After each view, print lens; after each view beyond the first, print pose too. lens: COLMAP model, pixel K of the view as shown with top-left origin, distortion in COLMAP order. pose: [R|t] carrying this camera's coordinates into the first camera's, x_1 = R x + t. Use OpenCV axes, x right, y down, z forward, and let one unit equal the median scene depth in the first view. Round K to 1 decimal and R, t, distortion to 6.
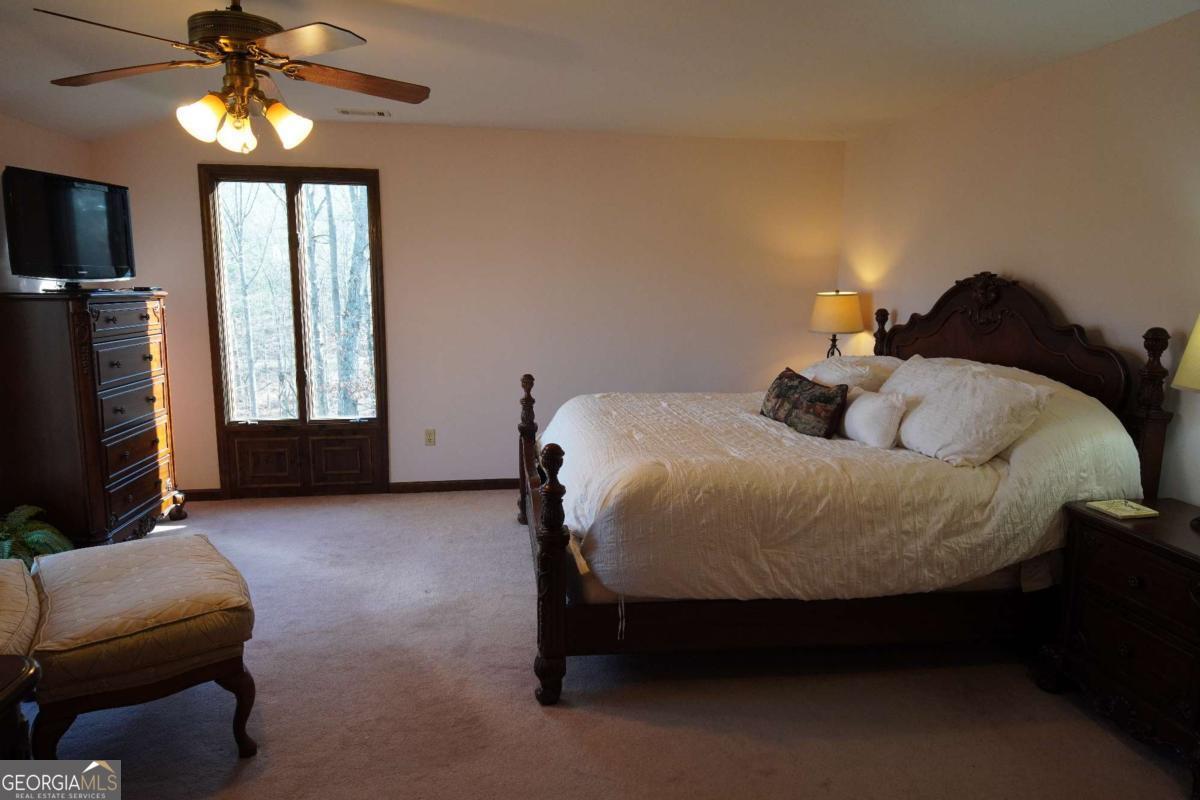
lens RADIAL K [[746.6, 0, 605.7], [0, 746.6, 403.3], [0, 0, 1]] dist [0.036563, -0.055876]
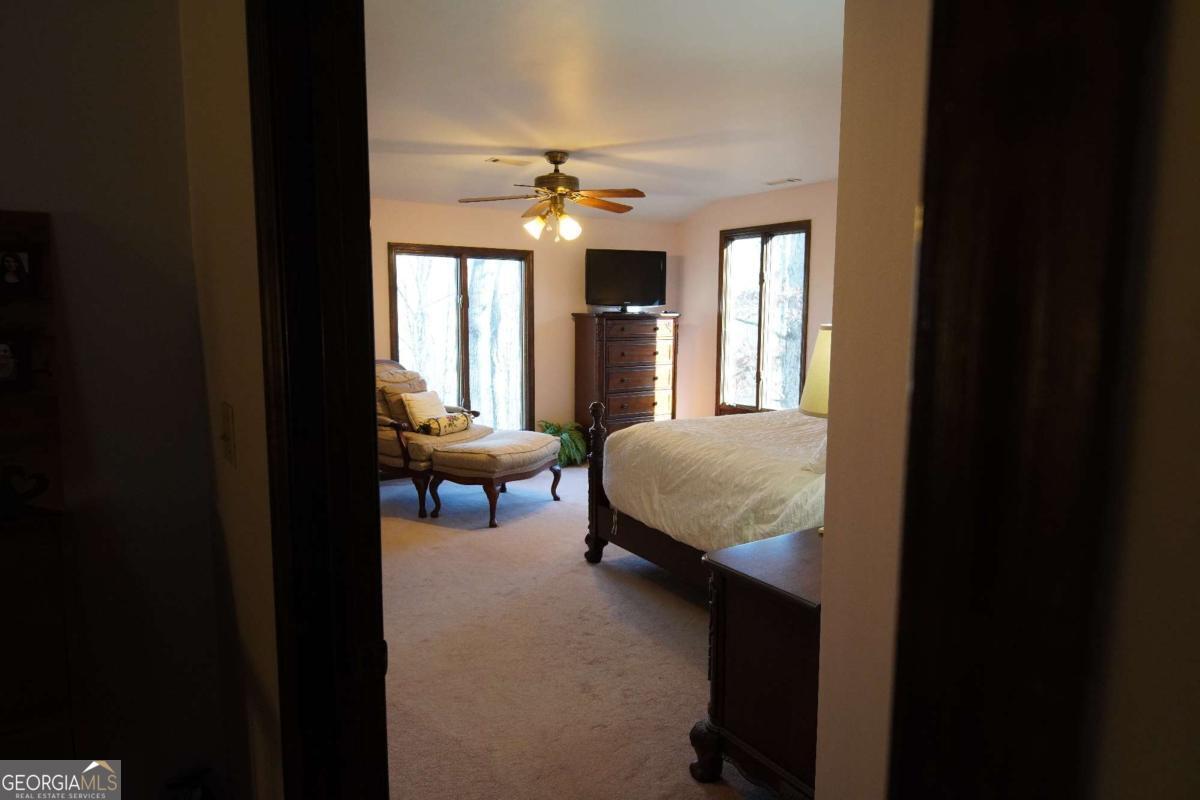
lens RADIAL K [[752.5, 0, 600.0], [0, 752.5, 400.0], [0, 0, 1]] dist [0.045995, -0.057941]
pose [[0.431420, 0.101035, -0.896476, 1.041368], [-0.138489, 0.989348, 0.044855, -0.018690], [0.891458, 0.104801, 0.440816, 0.195376]]
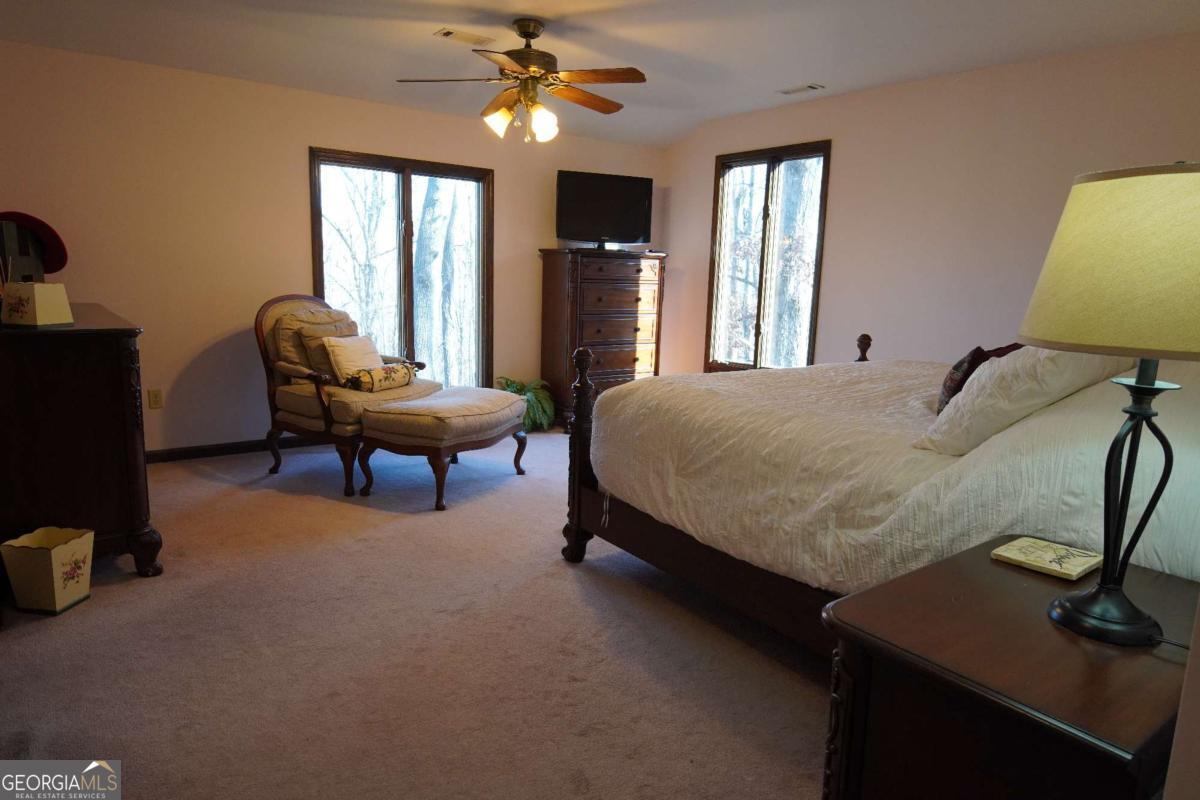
lens RADIAL K [[752.5, 0, 600.0], [0, 752.5, 400.0], [0, 0, 1]] dist [0.045995, -0.057941]
pose [[0.483483, 0.151882, -0.862077, 0.742797], [-0.159692, 0.983609, 0.083733, 0.022147], [0.860664, 0.097183, 0.499813, 0.301876]]
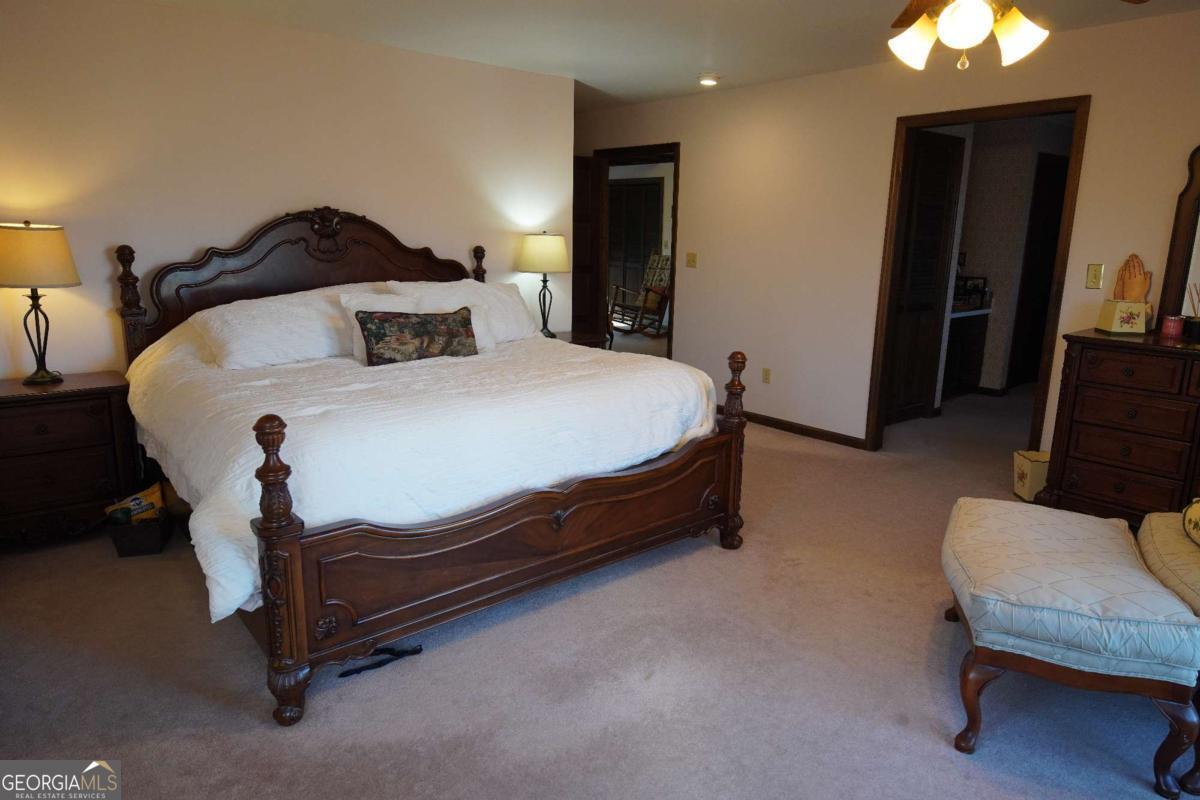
lens RADIAL K [[752.5, 0, 600.0], [0, 752.5, 400.0], [0, 0, 1]] dist [0.045995, -0.057941]
pose [[-0.527805, -0.208131, 0.823470, -0.770639], [0.112247, 0.943916, 0.310519, -0.221282], [-0.841916, 0.256326, -0.474842, 1.351857]]
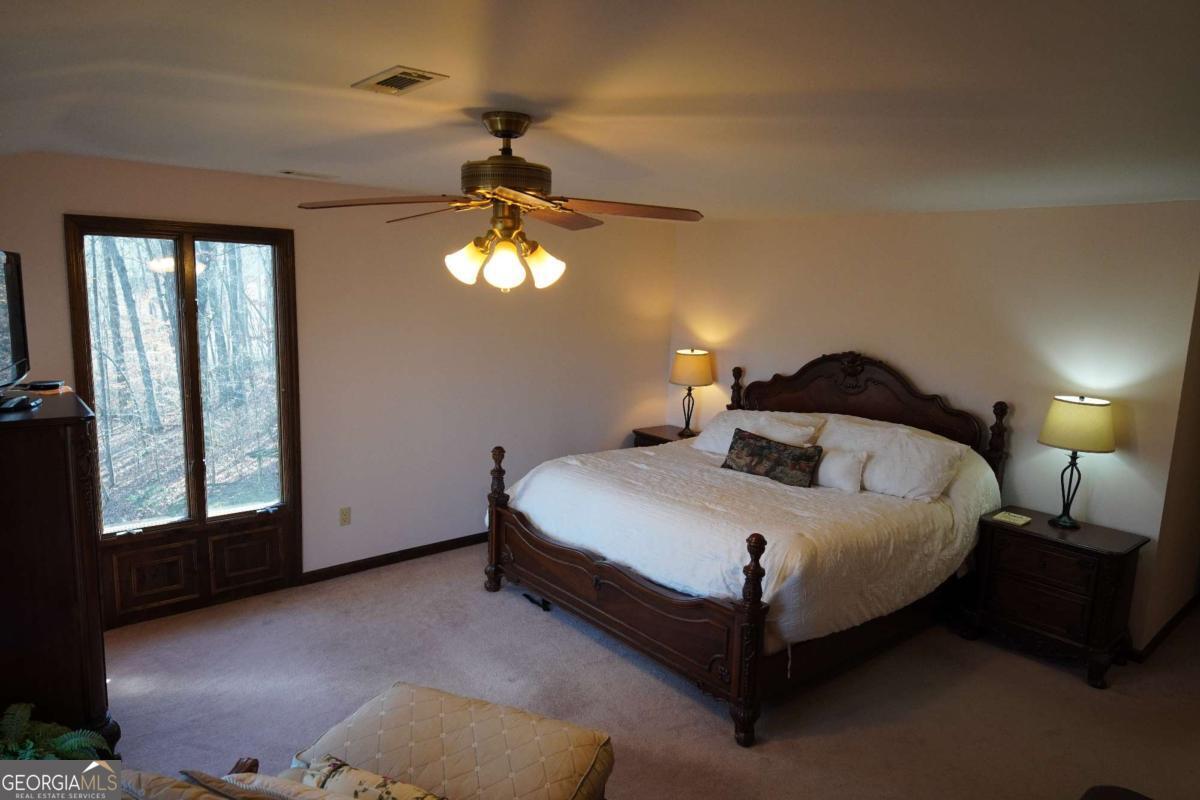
lens RADIAL K [[752.5, 0, 600.0], [0, 752.5, 400.0], [0, 0, 1]] dist [0.045995, -0.057941]
pose [[0.845584, -0.063247, 0.530083, -0.688197], [0.058436, 0.997956, 0.025854, -0.157054], [-0.530634, 0.009114, 0.847552, 0.055124]]
